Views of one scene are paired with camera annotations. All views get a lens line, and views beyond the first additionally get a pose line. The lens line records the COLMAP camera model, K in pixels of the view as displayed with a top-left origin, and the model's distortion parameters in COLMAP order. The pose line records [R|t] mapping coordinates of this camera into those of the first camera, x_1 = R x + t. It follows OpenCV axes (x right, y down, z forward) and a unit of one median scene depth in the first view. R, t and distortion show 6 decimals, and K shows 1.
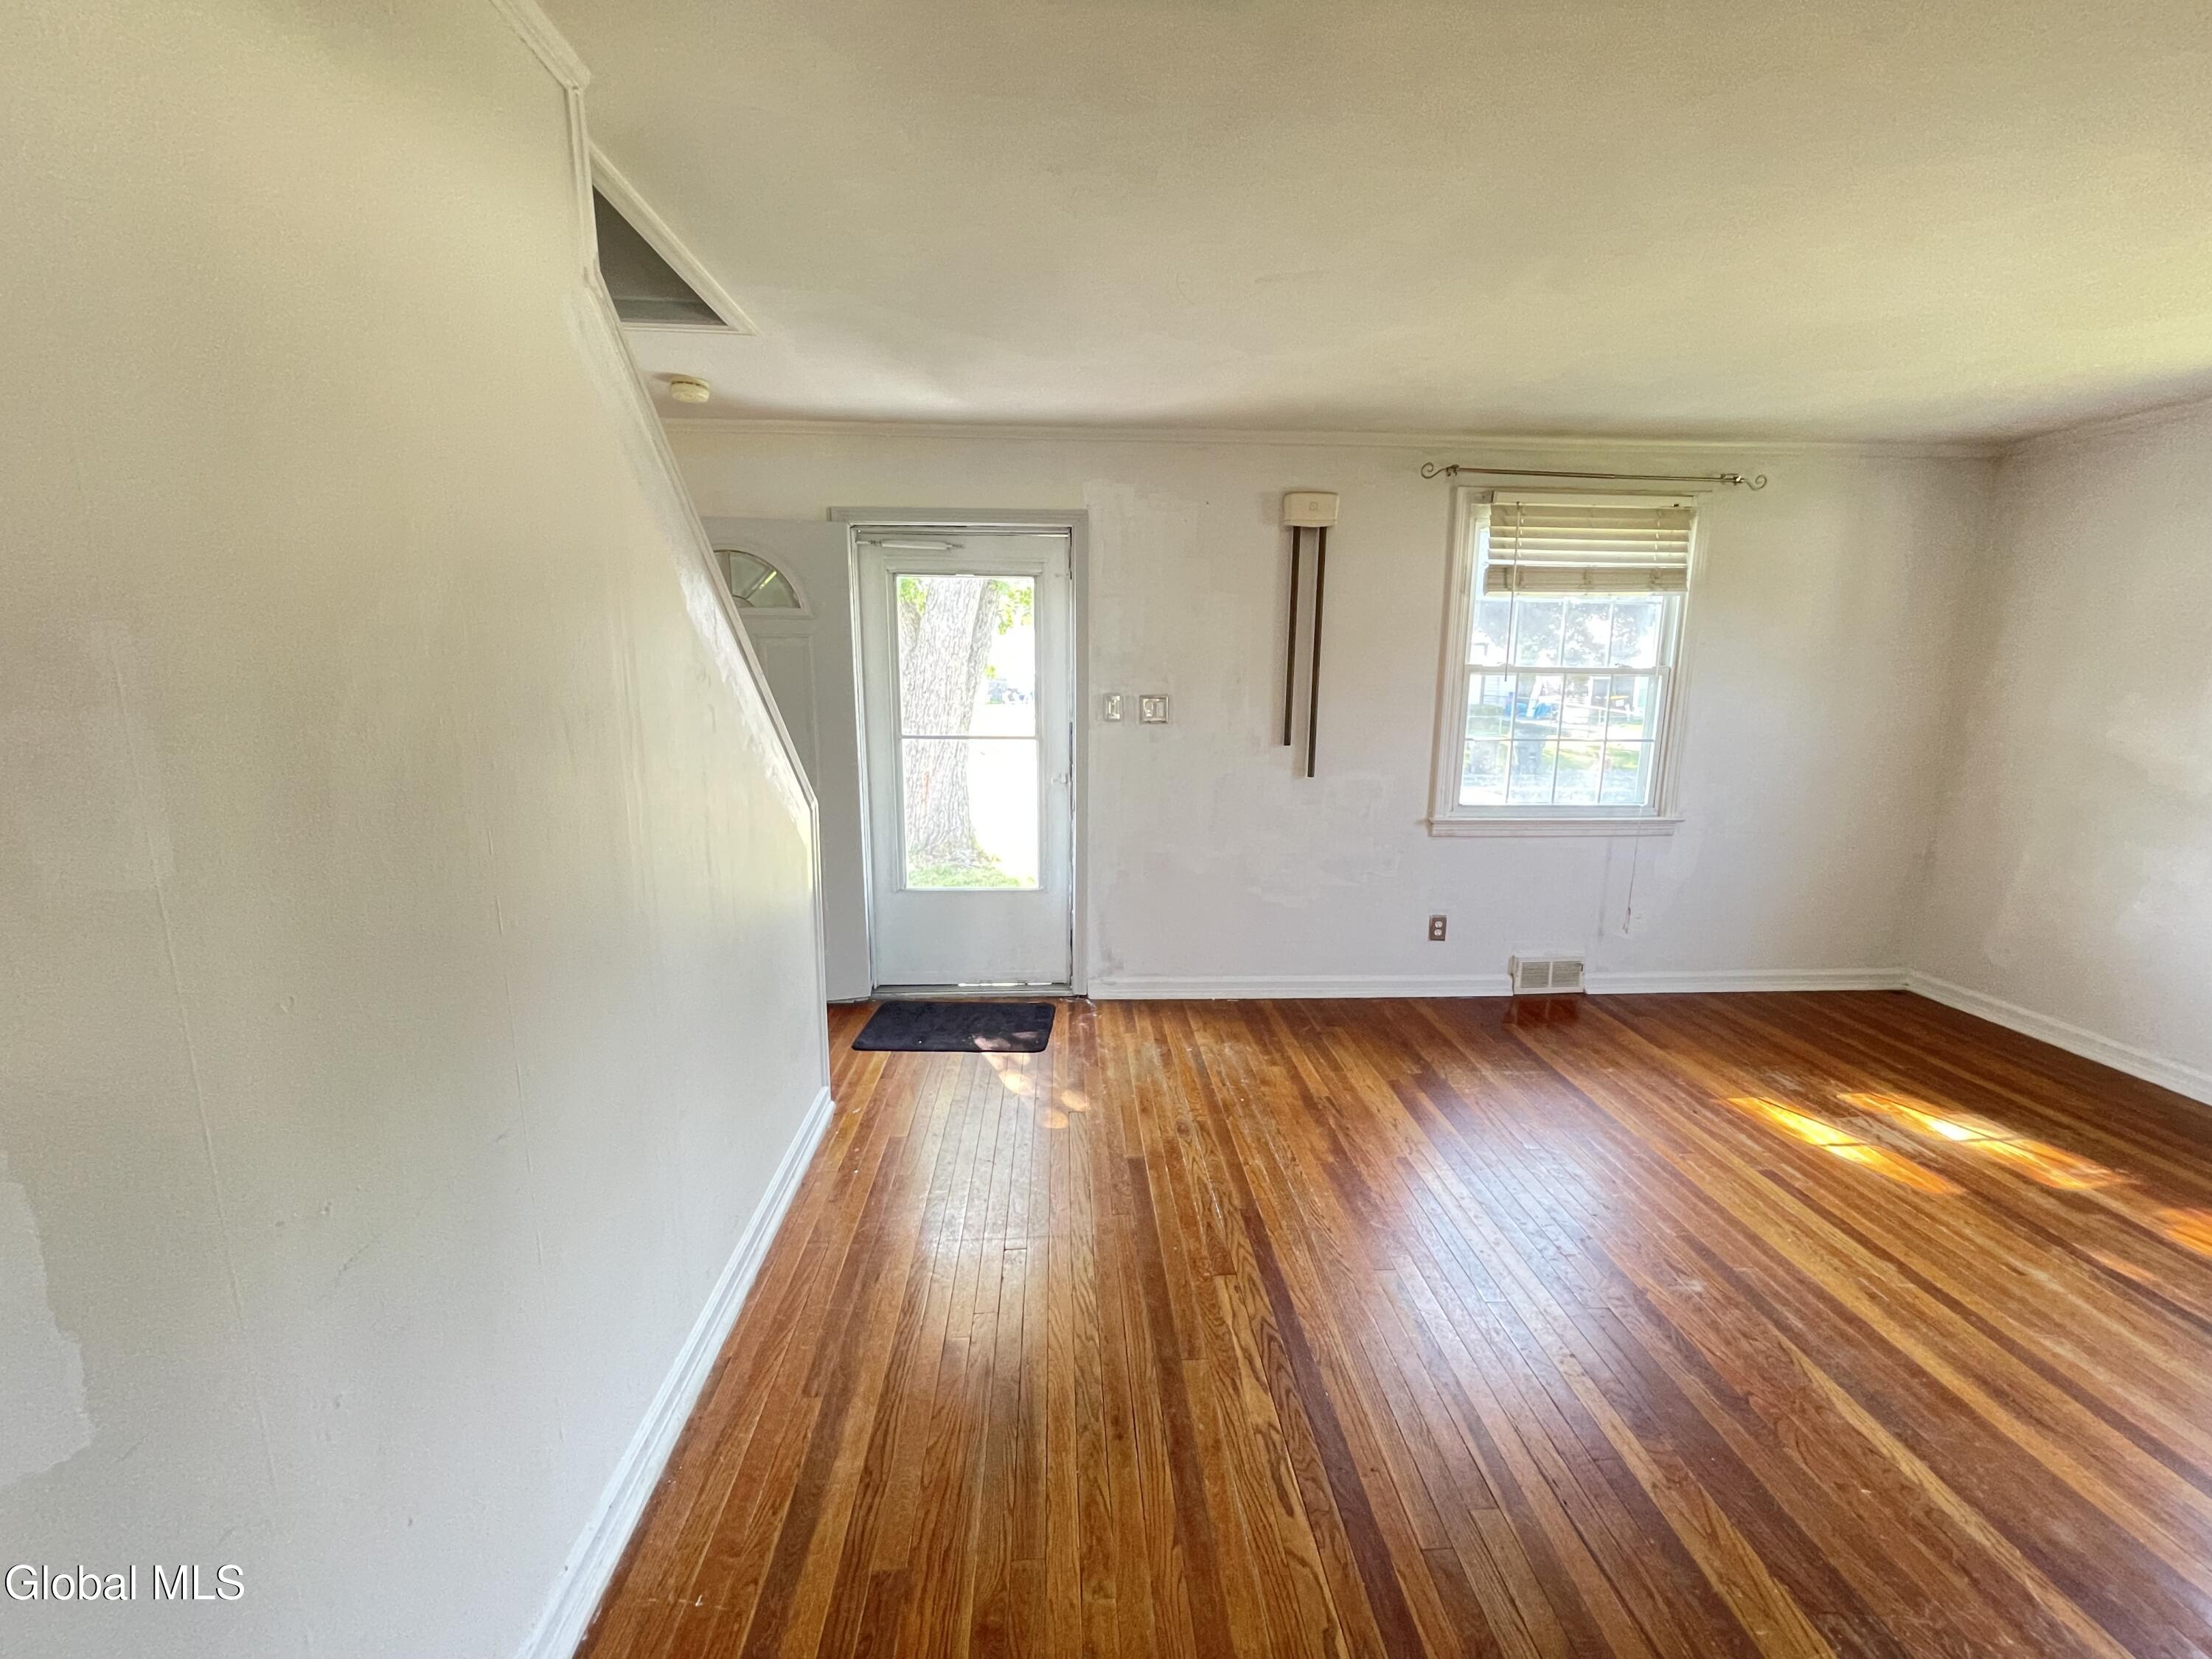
lens RADIAL K [[903.9, 0, 1103.8], [0, 903.9, 835.0], [0, 0, 1]] dist [-0.004537, 0.001380]
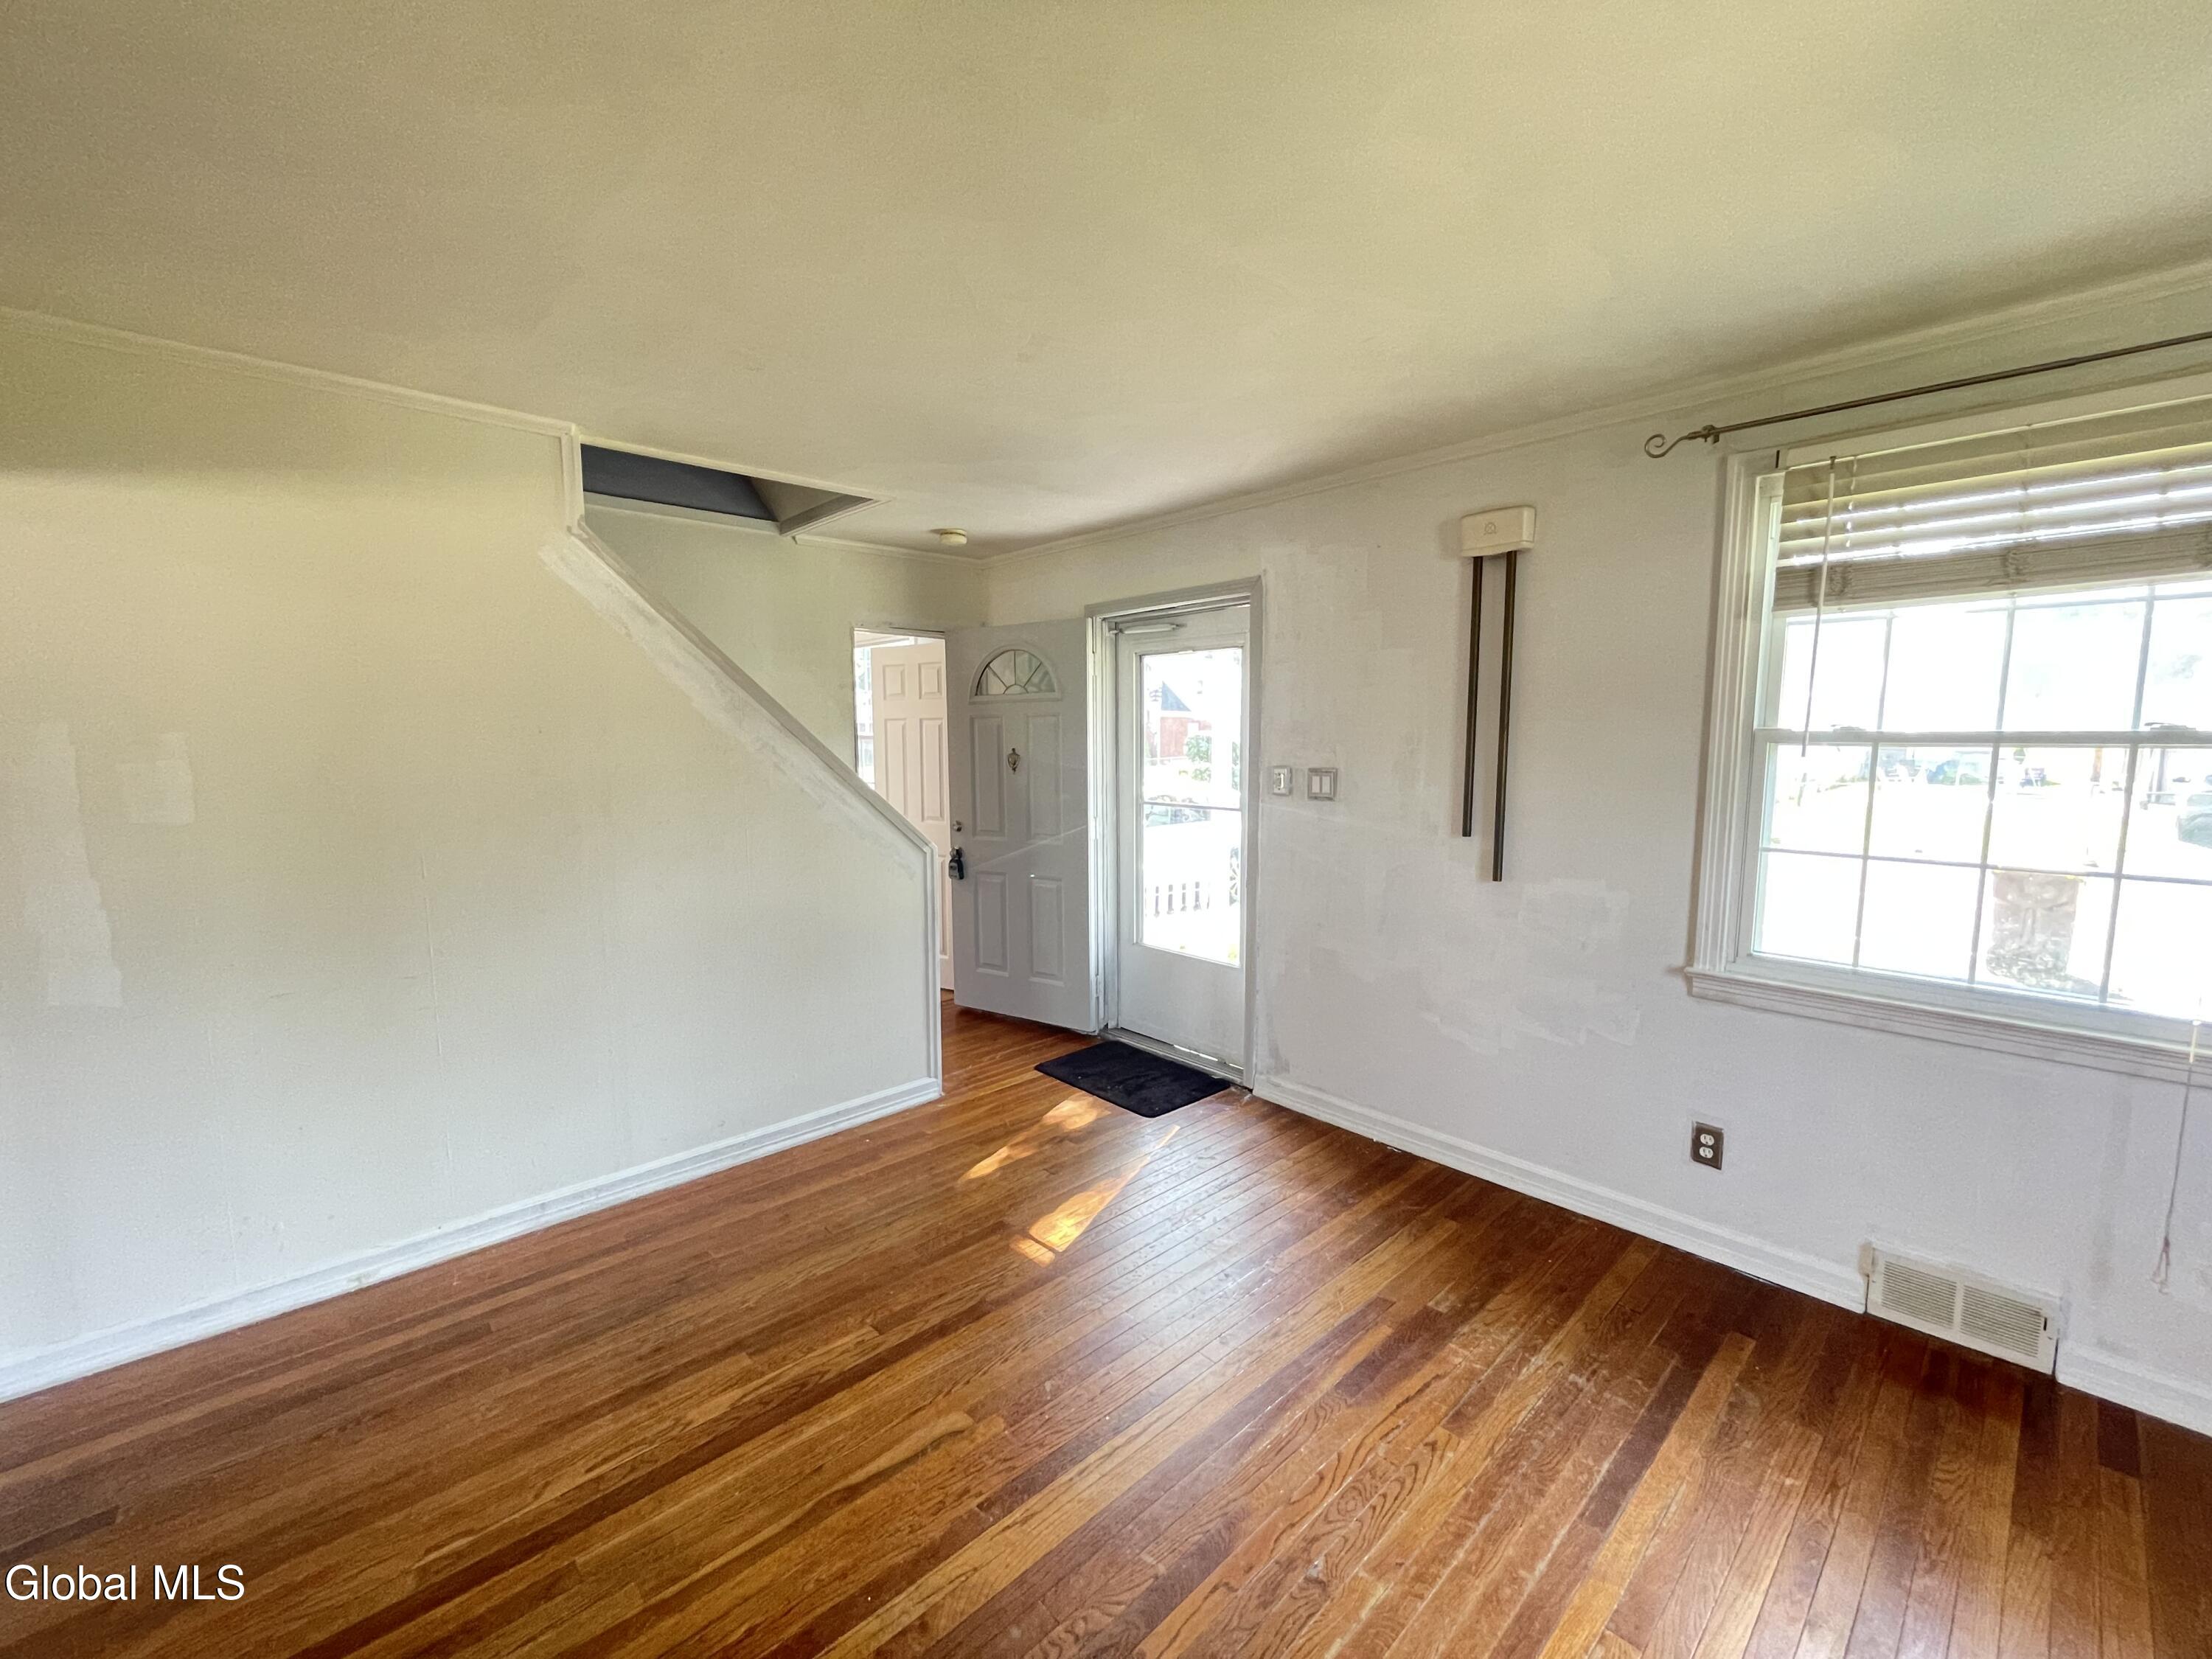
lens RADIAL K [[903.9, 0, 1104.8], [0, 903.9, 834.9], [0, 0, 1]] dist [-0.004537, 0.001380]
pose [[0.646392, 0.074024, -0.759406, 0.611073], [-0.130731, 0.991310, -0.014646, -0.051054], [0.751723, 0.108745, 0.650452, 0.278289]]
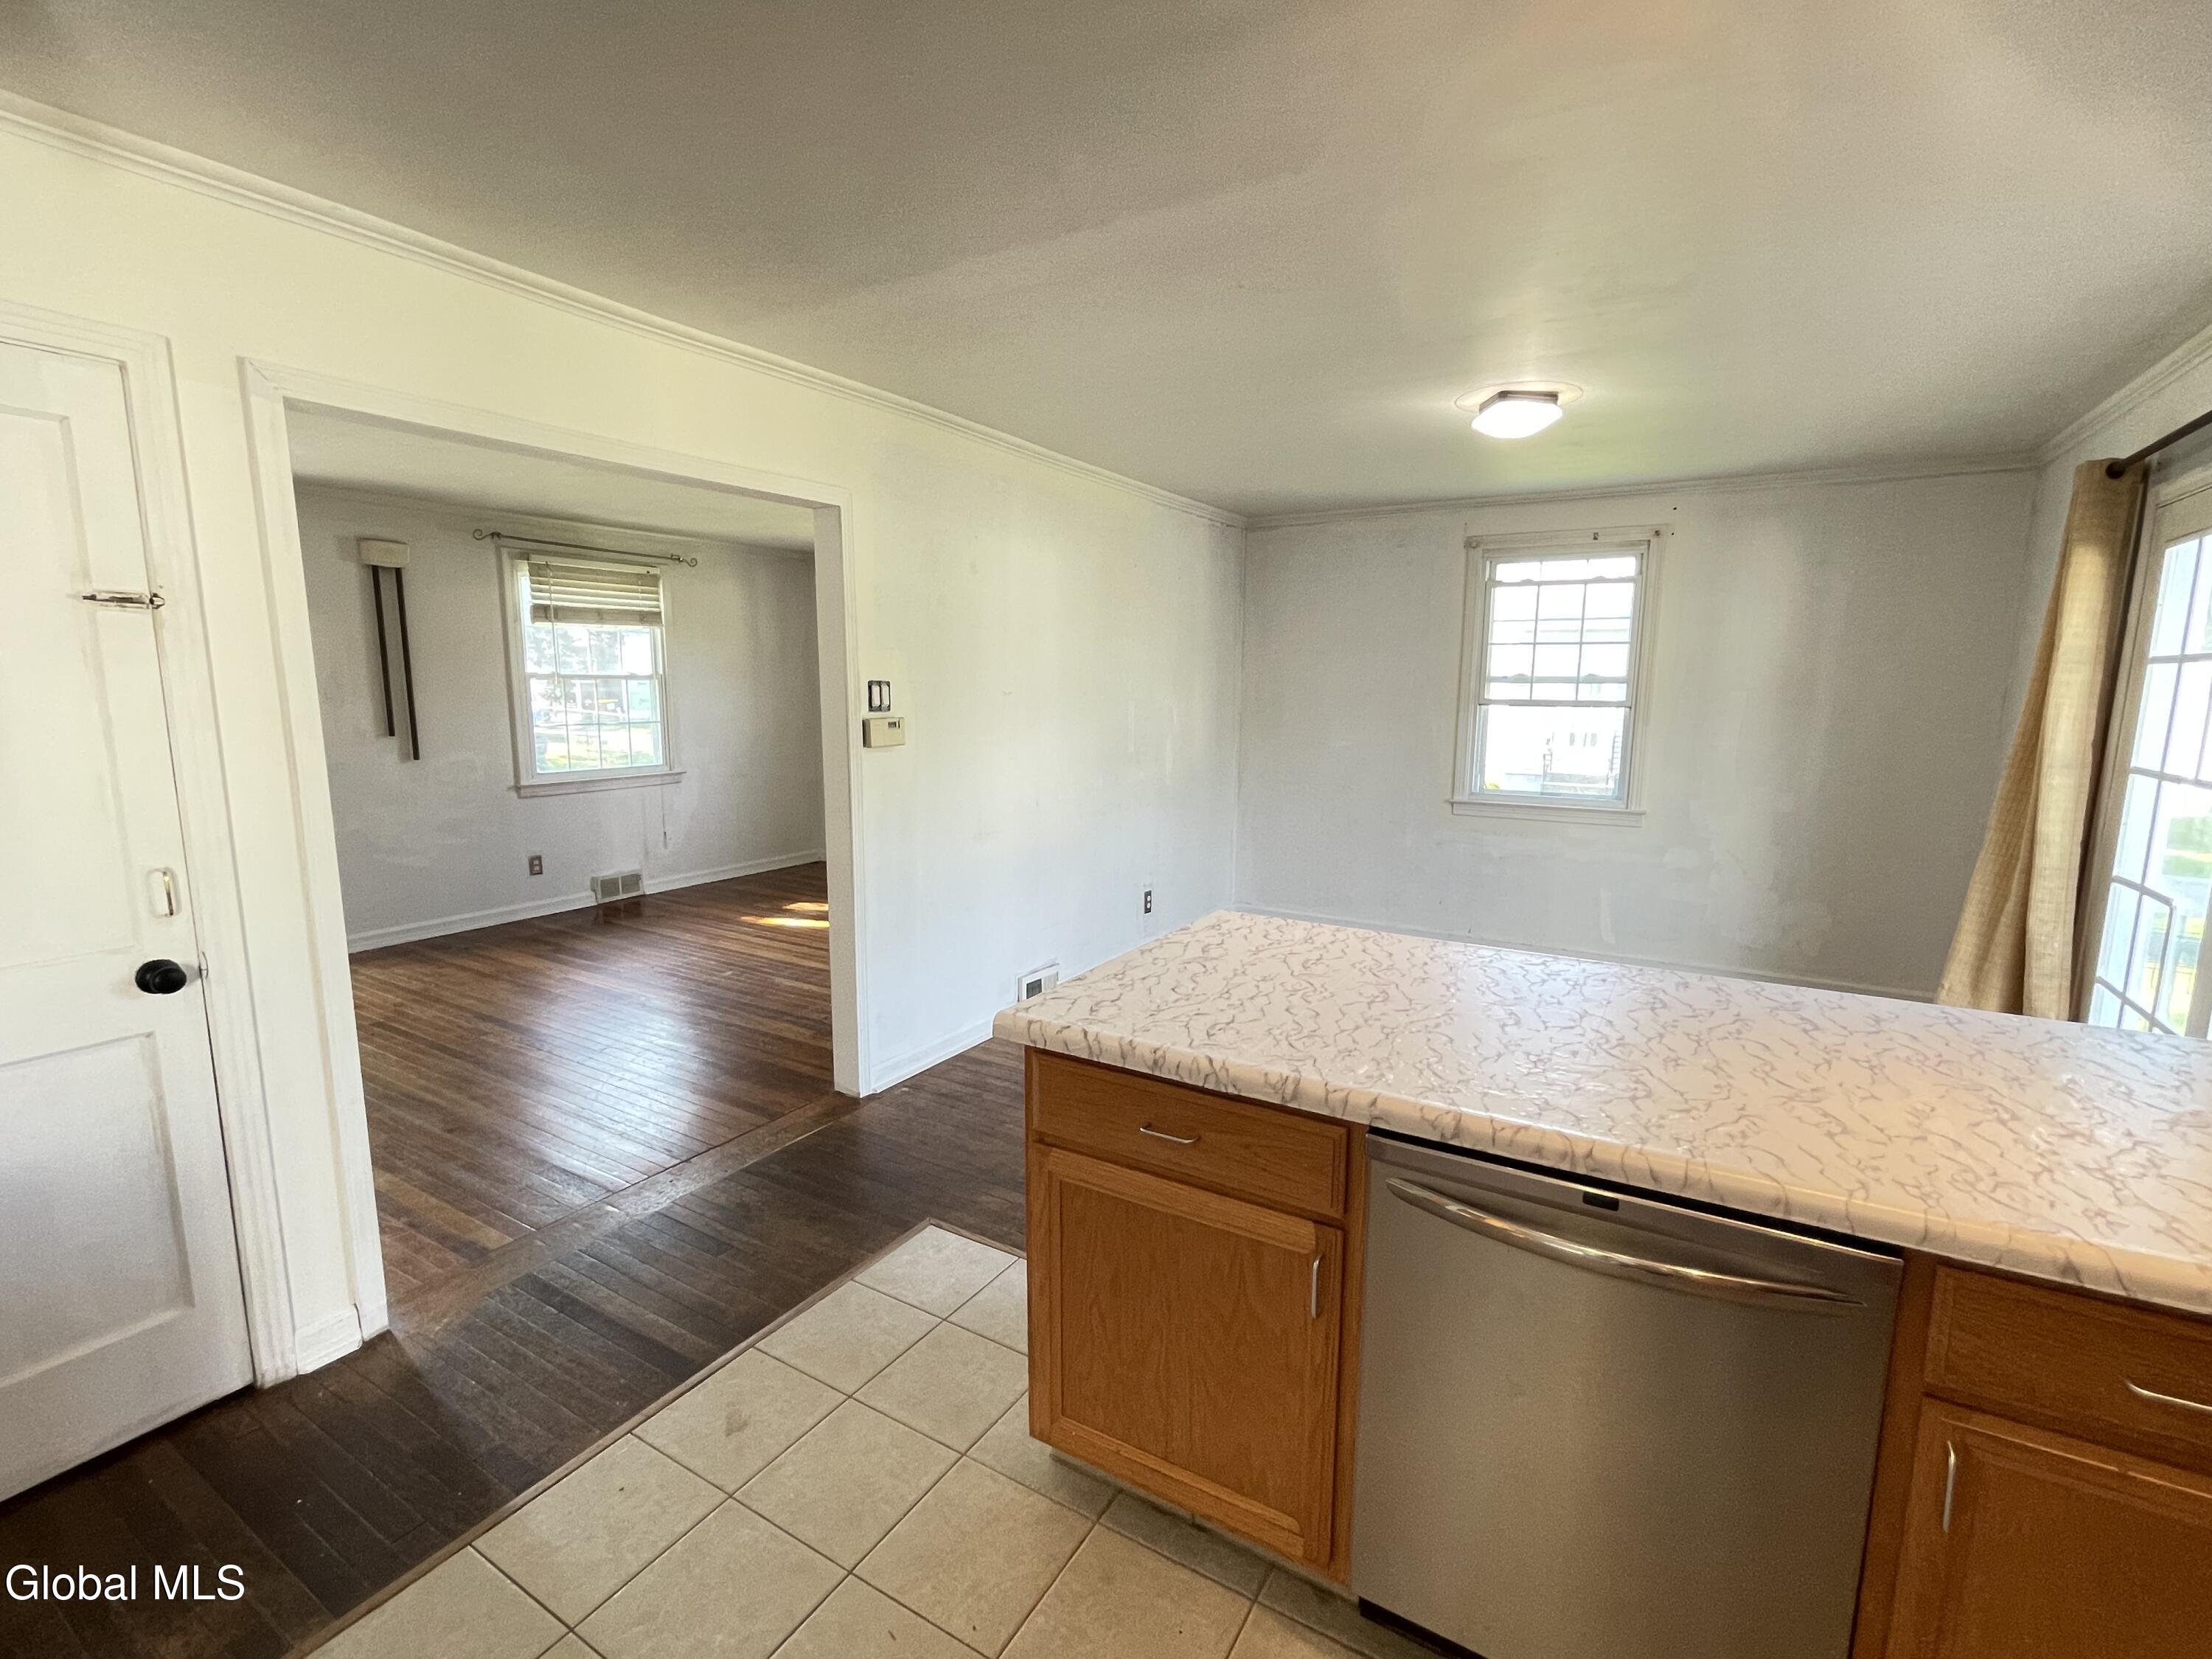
lens RADIAL K [[1004.7, 0, 1101.8], [0, 1004.7, 830.7], [0, 0, 1]] dist [-0.005122, 0.003630]
pose [[0.563158, -0.127843, 0.816400, -0.412411], [0.147221, 0.987677, 0.053110, 0.106003], [-0.813129, 0.090282, 0.575039, -0.619654]]
